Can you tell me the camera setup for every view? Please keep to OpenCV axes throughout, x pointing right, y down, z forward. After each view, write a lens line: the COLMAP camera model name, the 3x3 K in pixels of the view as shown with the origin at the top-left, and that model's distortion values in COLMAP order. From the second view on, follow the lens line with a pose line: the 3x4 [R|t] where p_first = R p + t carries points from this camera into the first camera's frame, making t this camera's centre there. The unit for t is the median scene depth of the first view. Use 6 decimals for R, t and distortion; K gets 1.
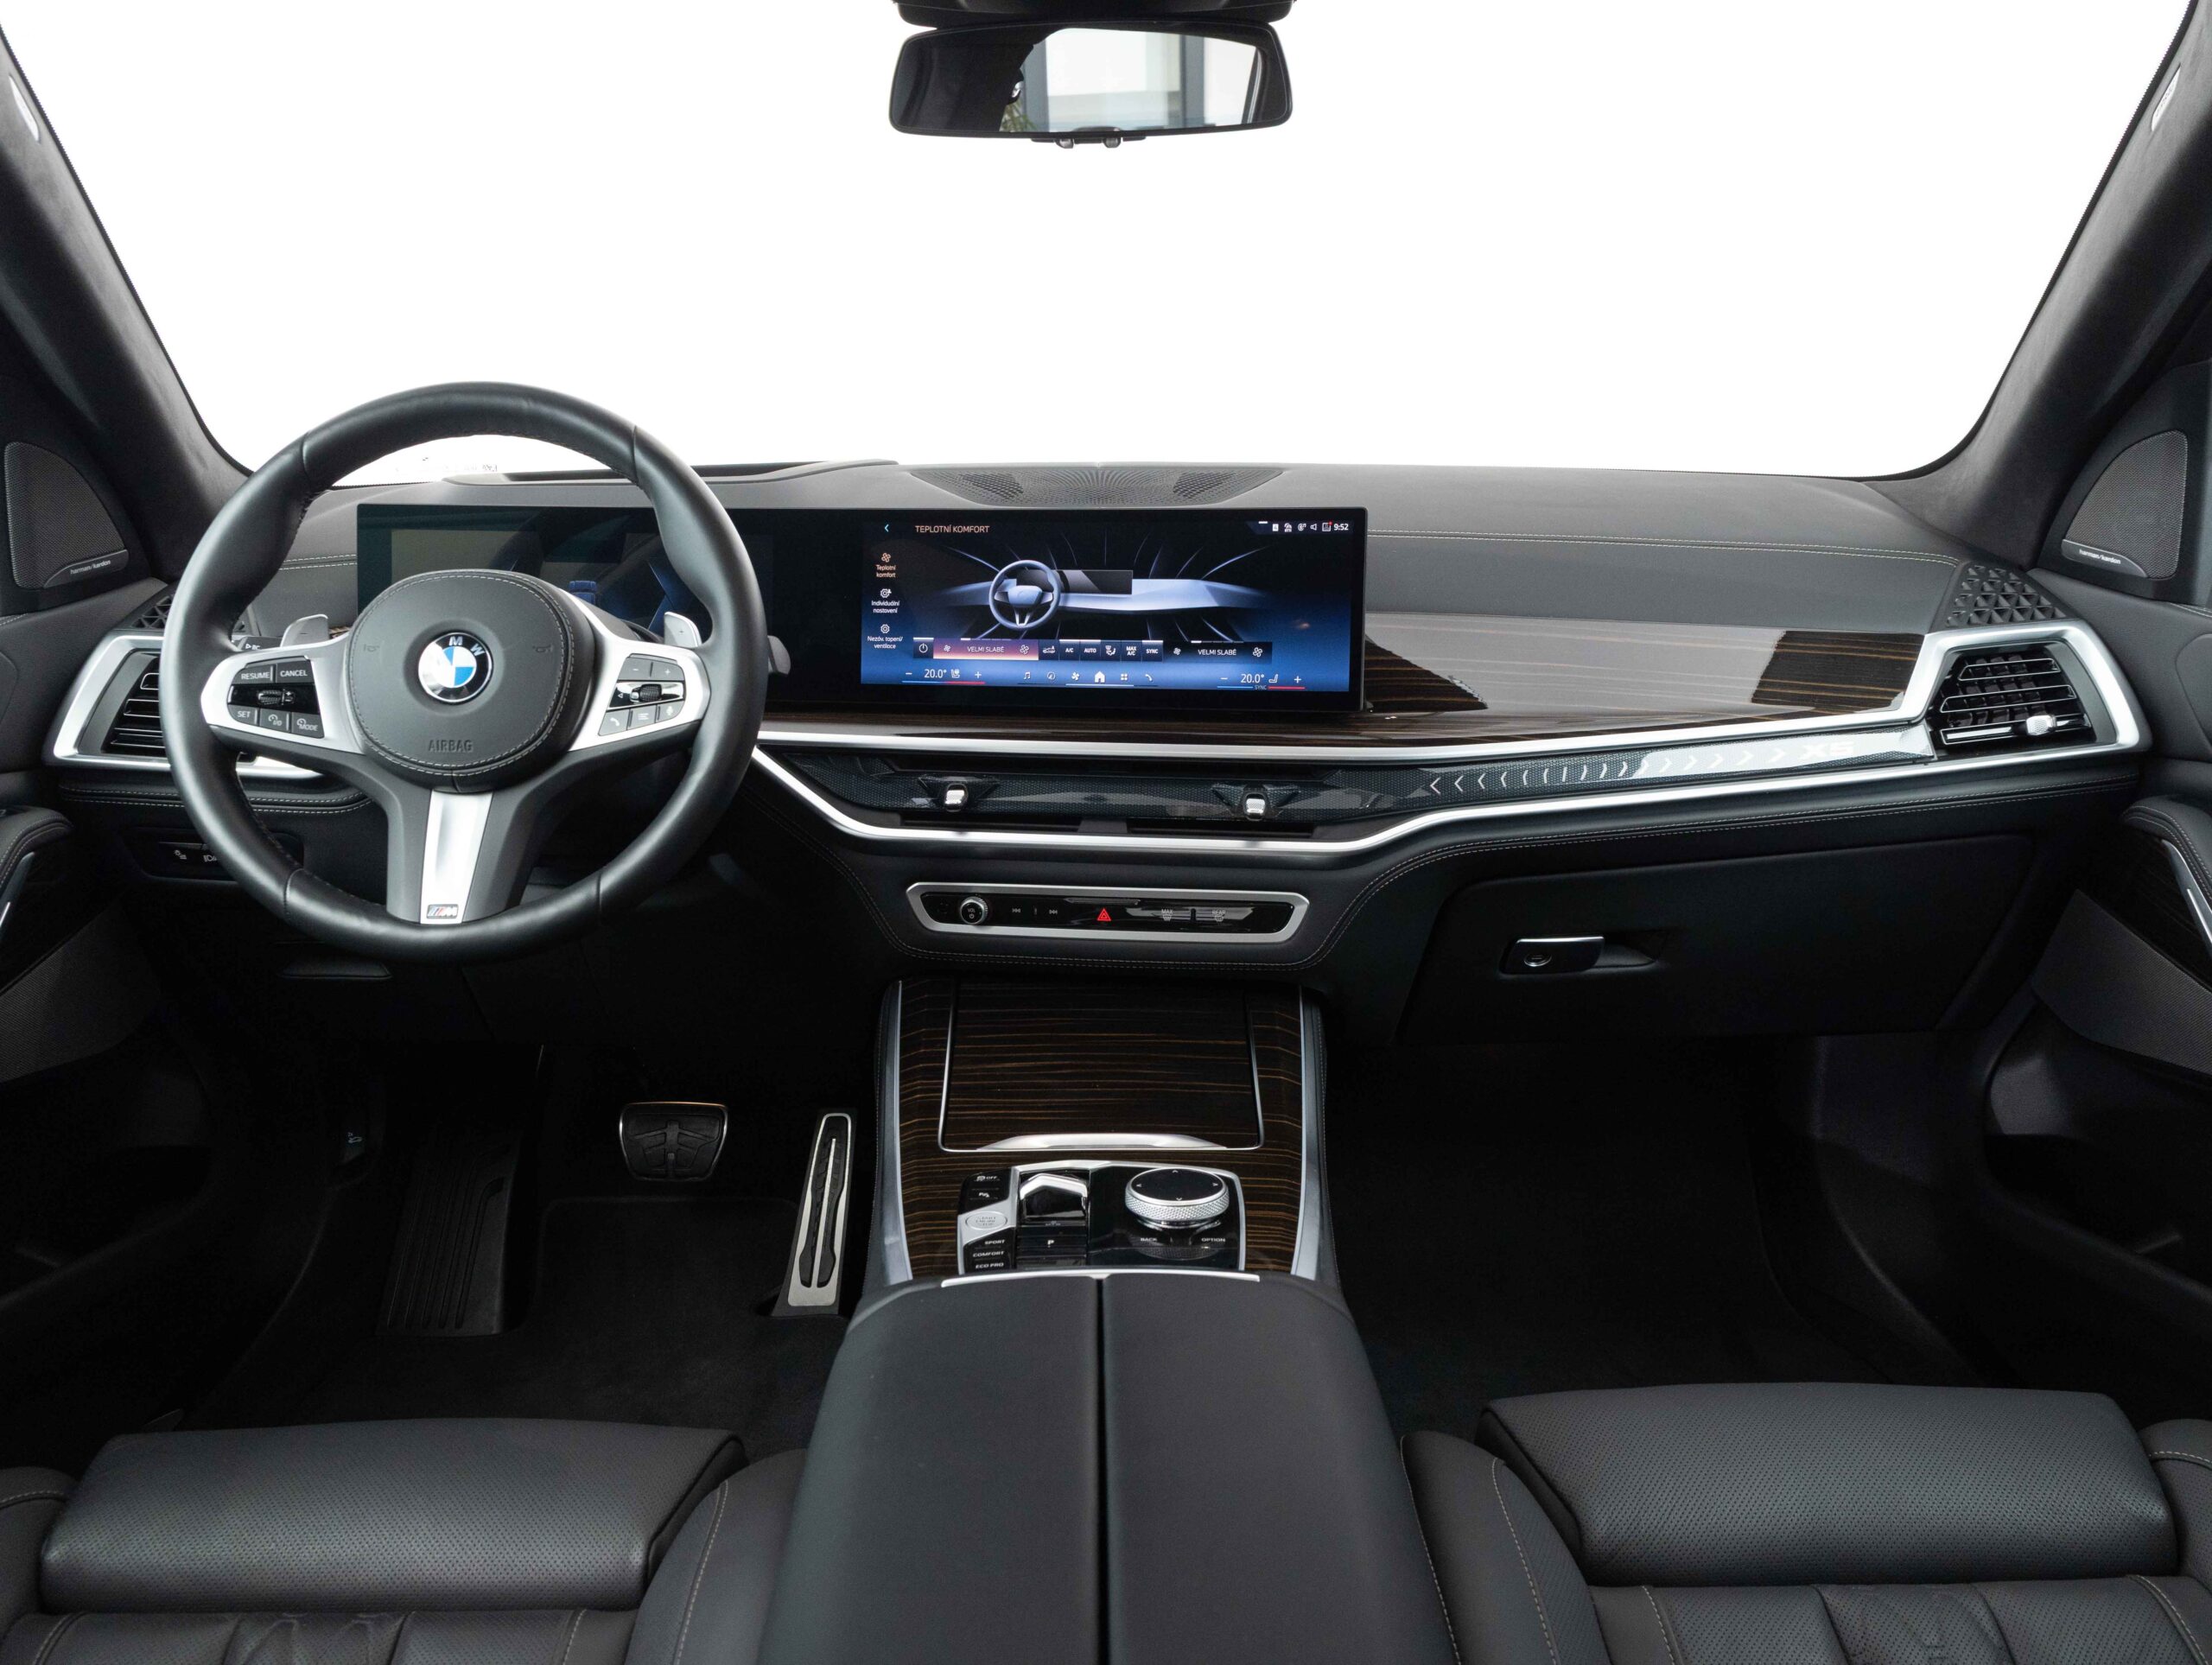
lens RADIAL K [[1501.6, 0, 1029.0], [0, 1501.6, 796.9], [0, 0, 1]] dist [0.001058, -0.024206]
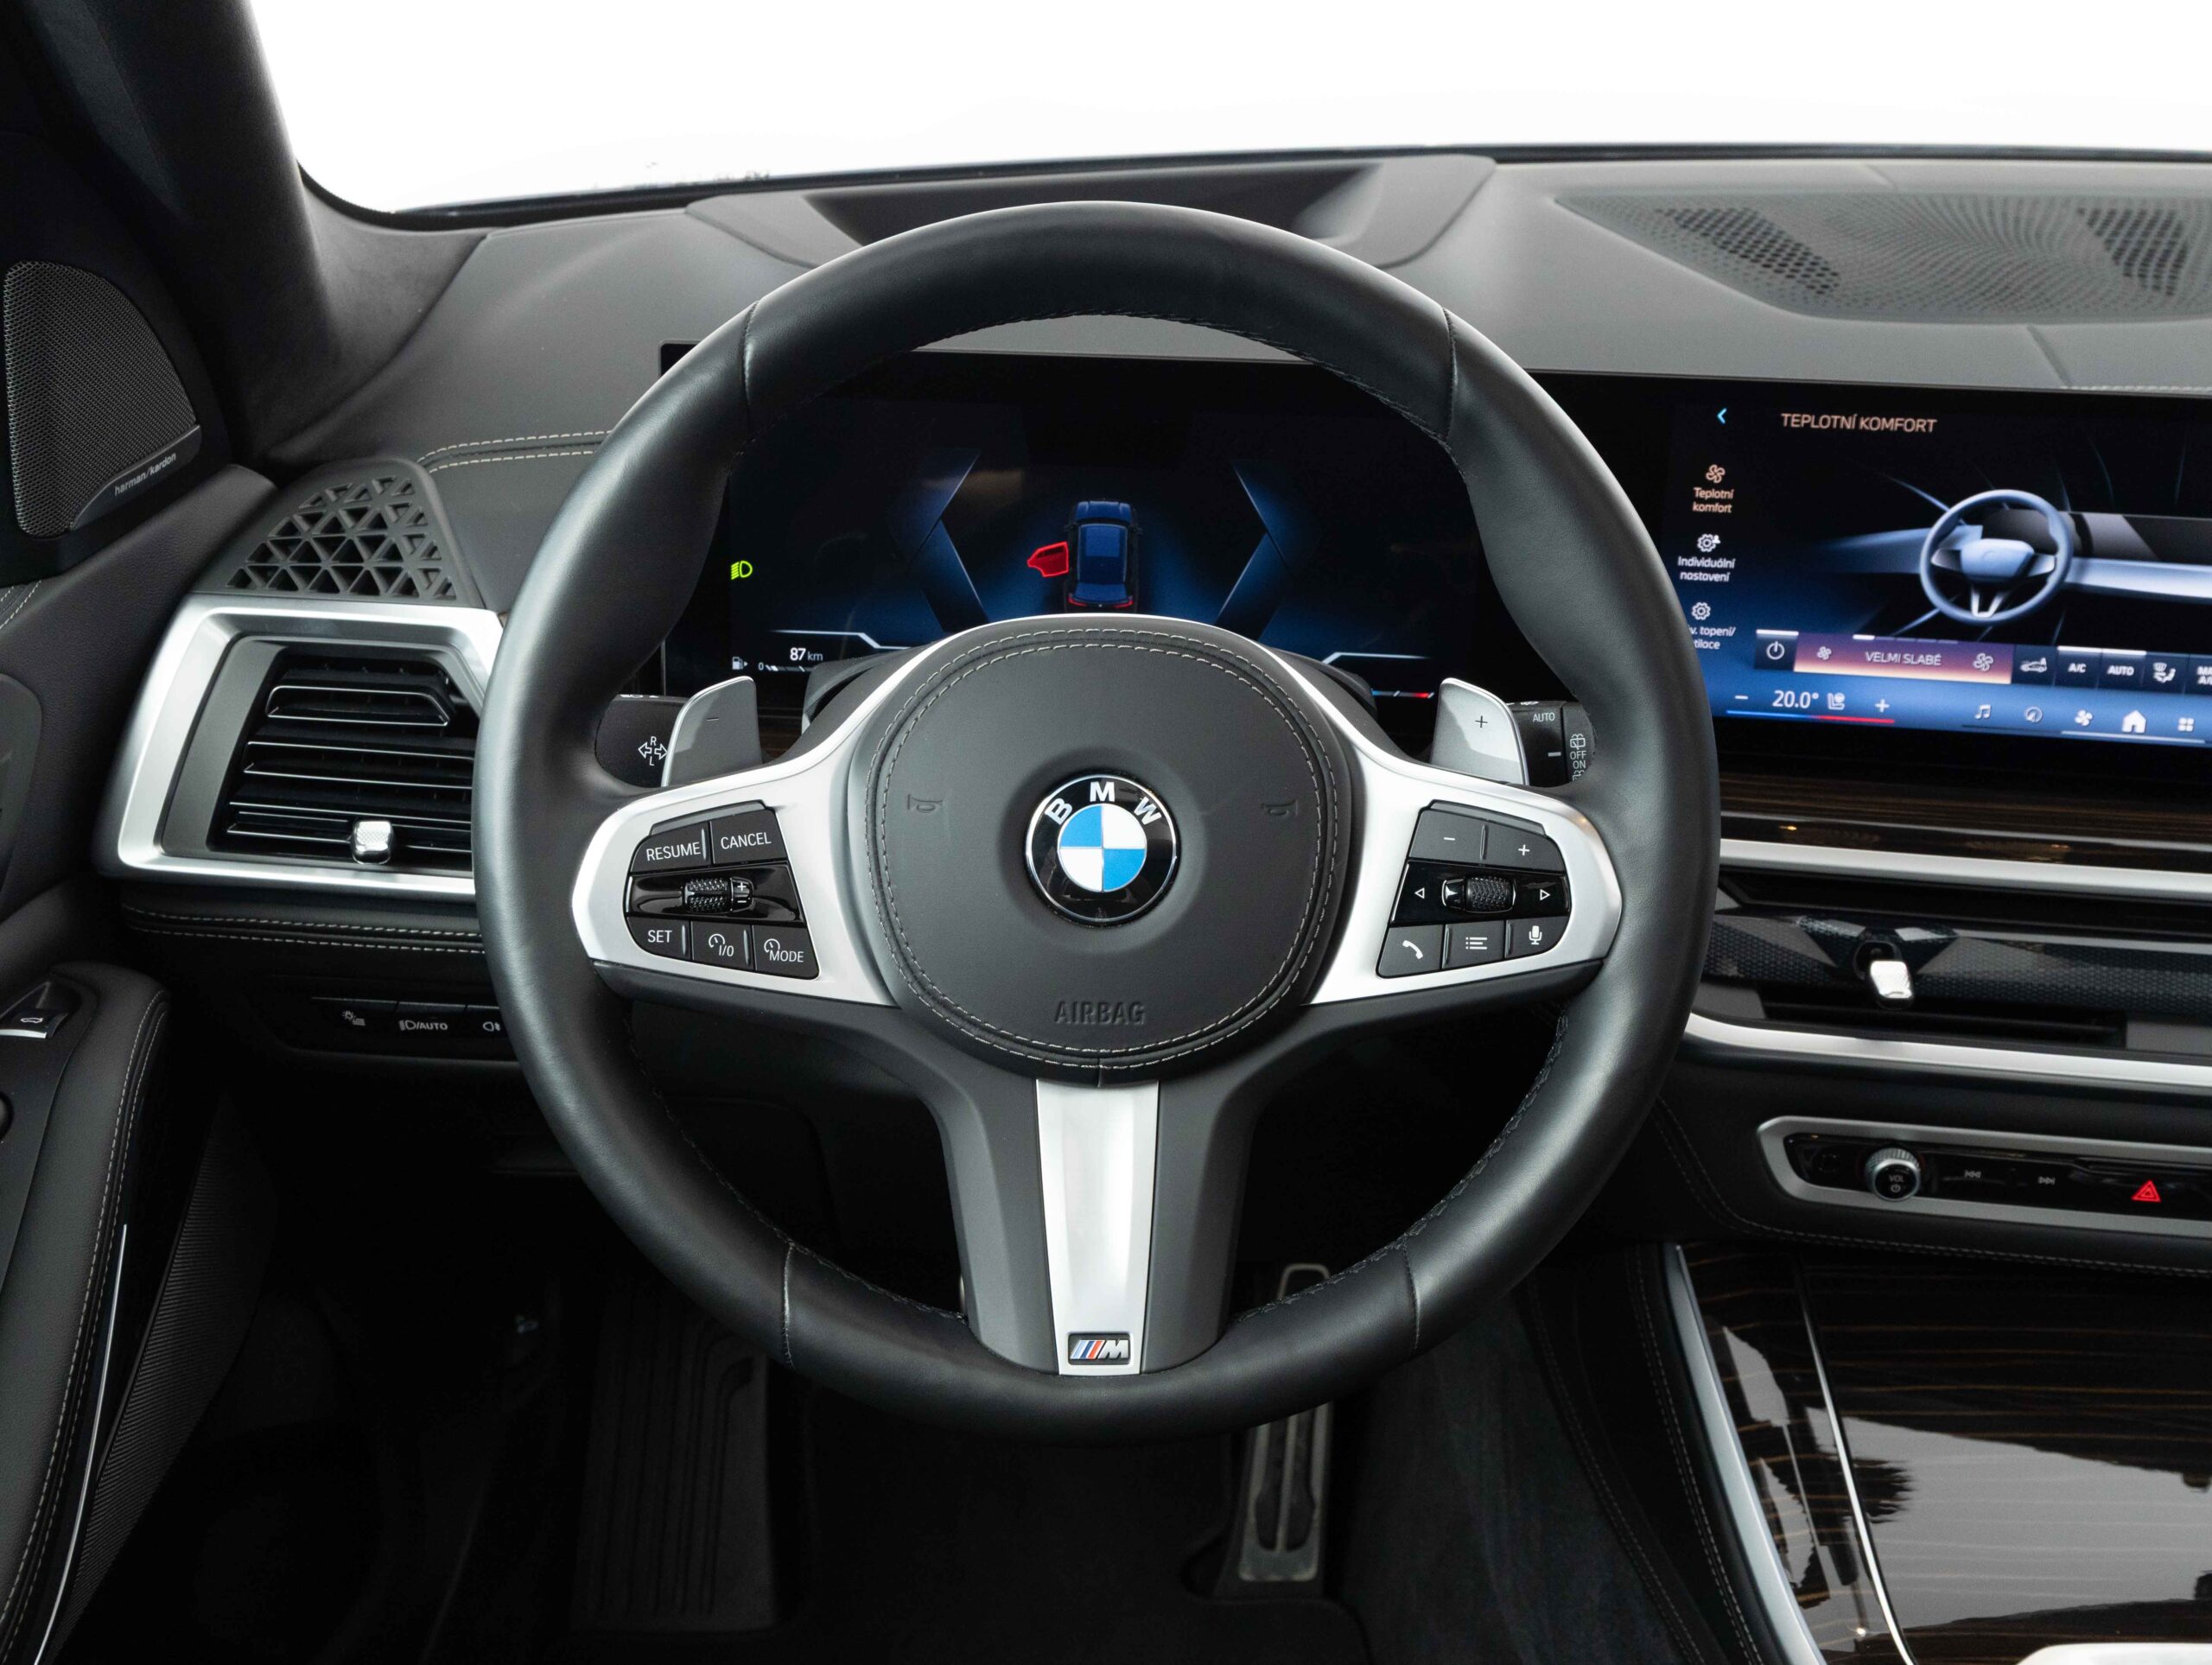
lens RADIAL K [[2172.8, 0, 1107.0], [0, 2172.8, 834.9], [0, 0, 1]] dist [0.011444, 0.000000]
pose [[0.999873, 0.010172, 0.012234, -0.312998], [-0.012350, 0.980978, 0.193724, -0.181262], [-0.010031, -0.193851, 0.980980, 0.255456]]
